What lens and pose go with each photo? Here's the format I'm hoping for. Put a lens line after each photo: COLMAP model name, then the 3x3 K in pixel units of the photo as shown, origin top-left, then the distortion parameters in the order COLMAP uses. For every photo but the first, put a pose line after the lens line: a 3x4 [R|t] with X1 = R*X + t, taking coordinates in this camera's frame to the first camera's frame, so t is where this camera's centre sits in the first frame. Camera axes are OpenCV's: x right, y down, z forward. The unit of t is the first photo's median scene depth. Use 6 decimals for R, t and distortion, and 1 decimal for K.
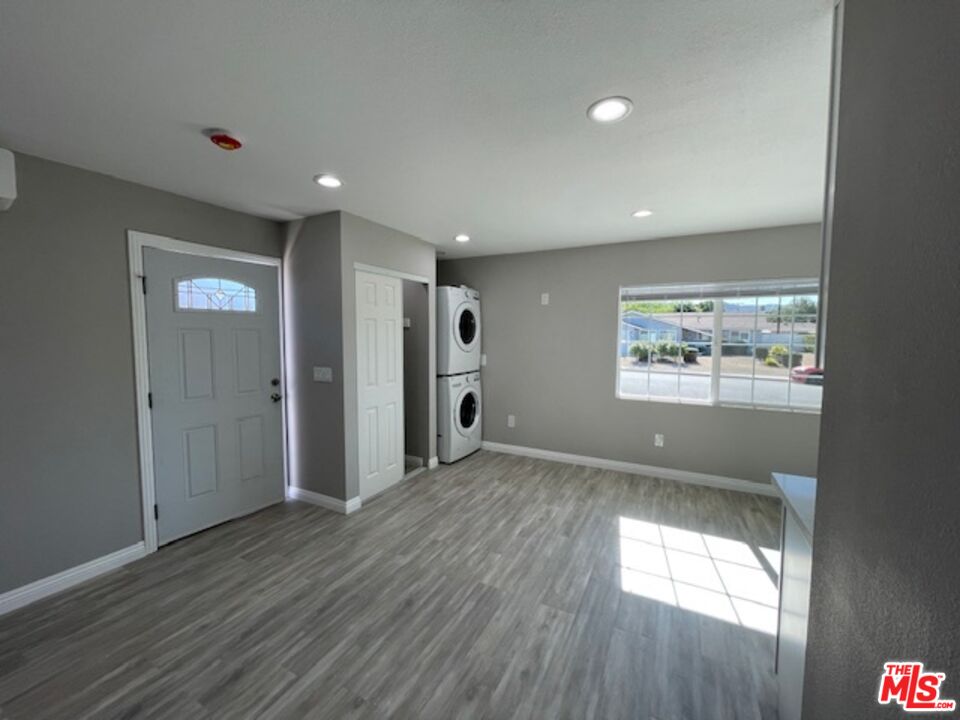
lens RADIAL K [[387.9, 0, 476.6], [0, 387.9, 359.9], [0, 0, 1]] dist [-0.000027, -0.000075]
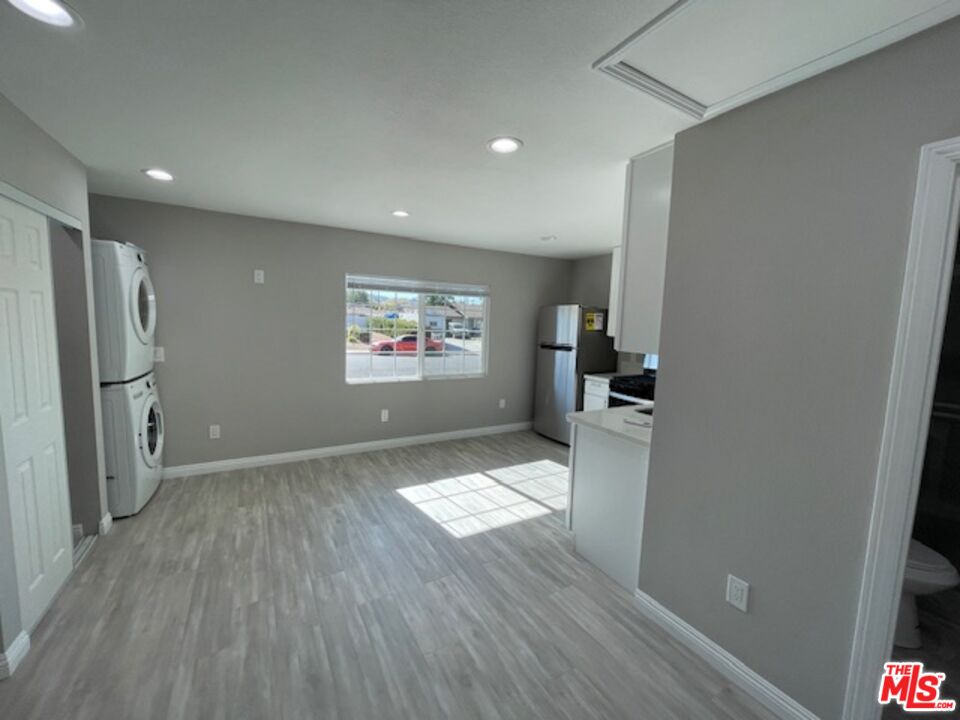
lens RADIAL K [[387.9, 0, 476.6], [0, 387.9, 359.9], [0, 0, 1]] dist [-0.000027, -0.000075]
pose [[0.535331, -0.074557, 0.841345, -0.388658], [0.028987, 0.997131, 0.069918, -0.031588], [-0.844145, -0.013042, 0.535956, 0.209203]]
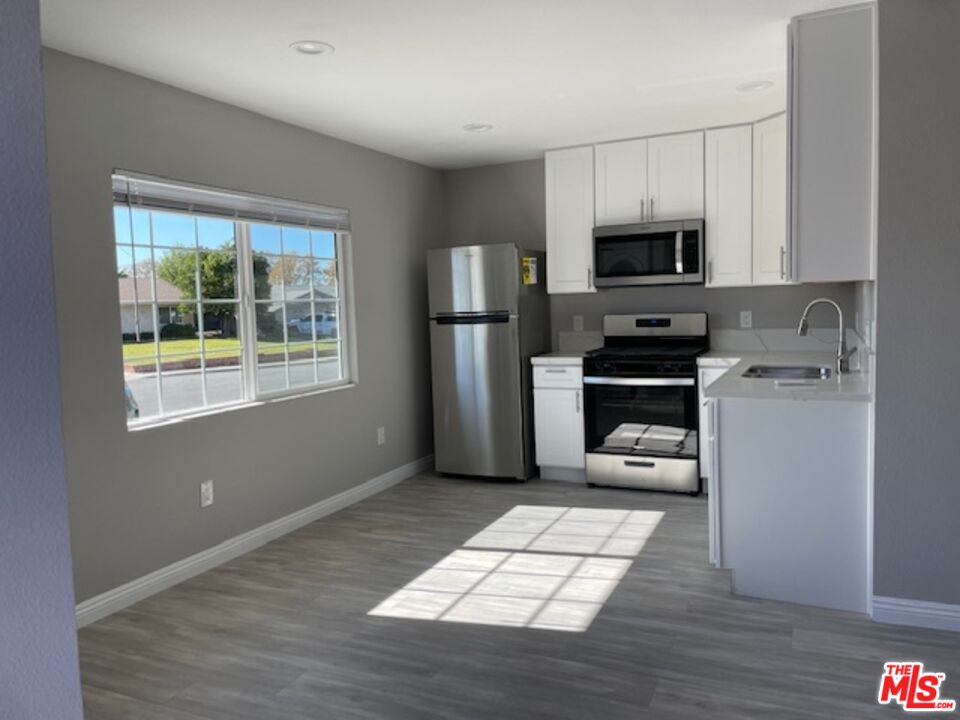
lens RADIAL K [[728.4, 0, 489.7], [0, 728.4, 354.8], [0, 0, 1]] dist [0.065898, -0.063587]
pose [[-0.059904, -0.076903, 0.995237, -0.587825], [0.099881, 0.991562, 0.082631, -0.016949], [-0.993195, 0.104355, -0.051717, 0.803952]]
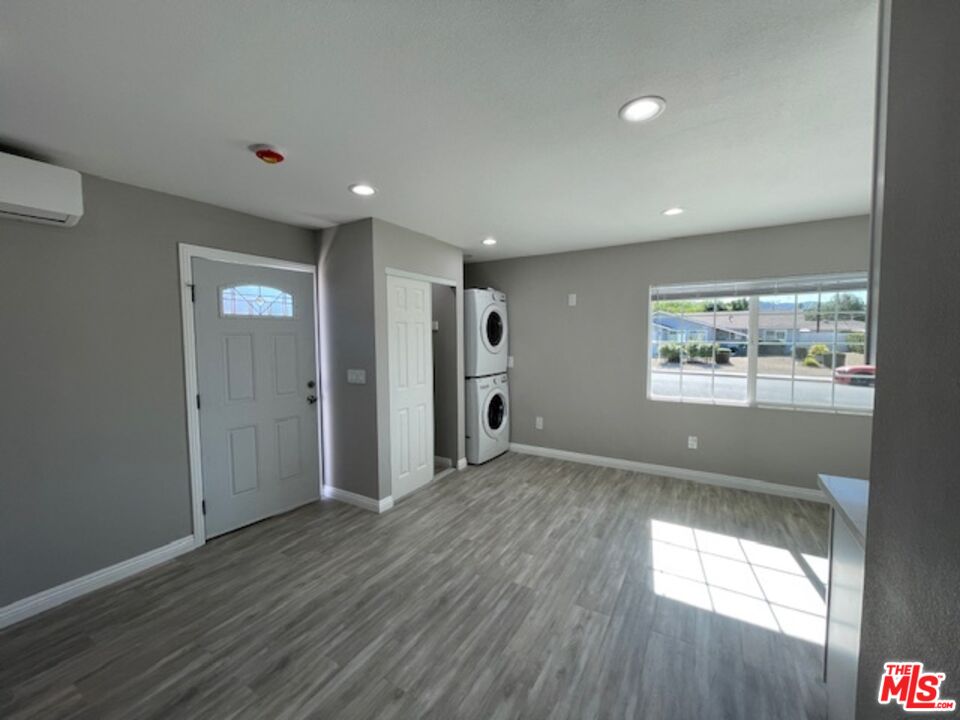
lens RADIAL K [[387.9, 0, 476.6], [0, 387.9, 359.9], [0, 0, 1]] dist [-0.000027, -0.000075]
pose [[0.998130, -0.008197, -0.060582, -0.013629], [0.007767, 0.999943, -0.007339, 0.002780], [0.060639, 0.006855, 0.998136, -0.009815]]
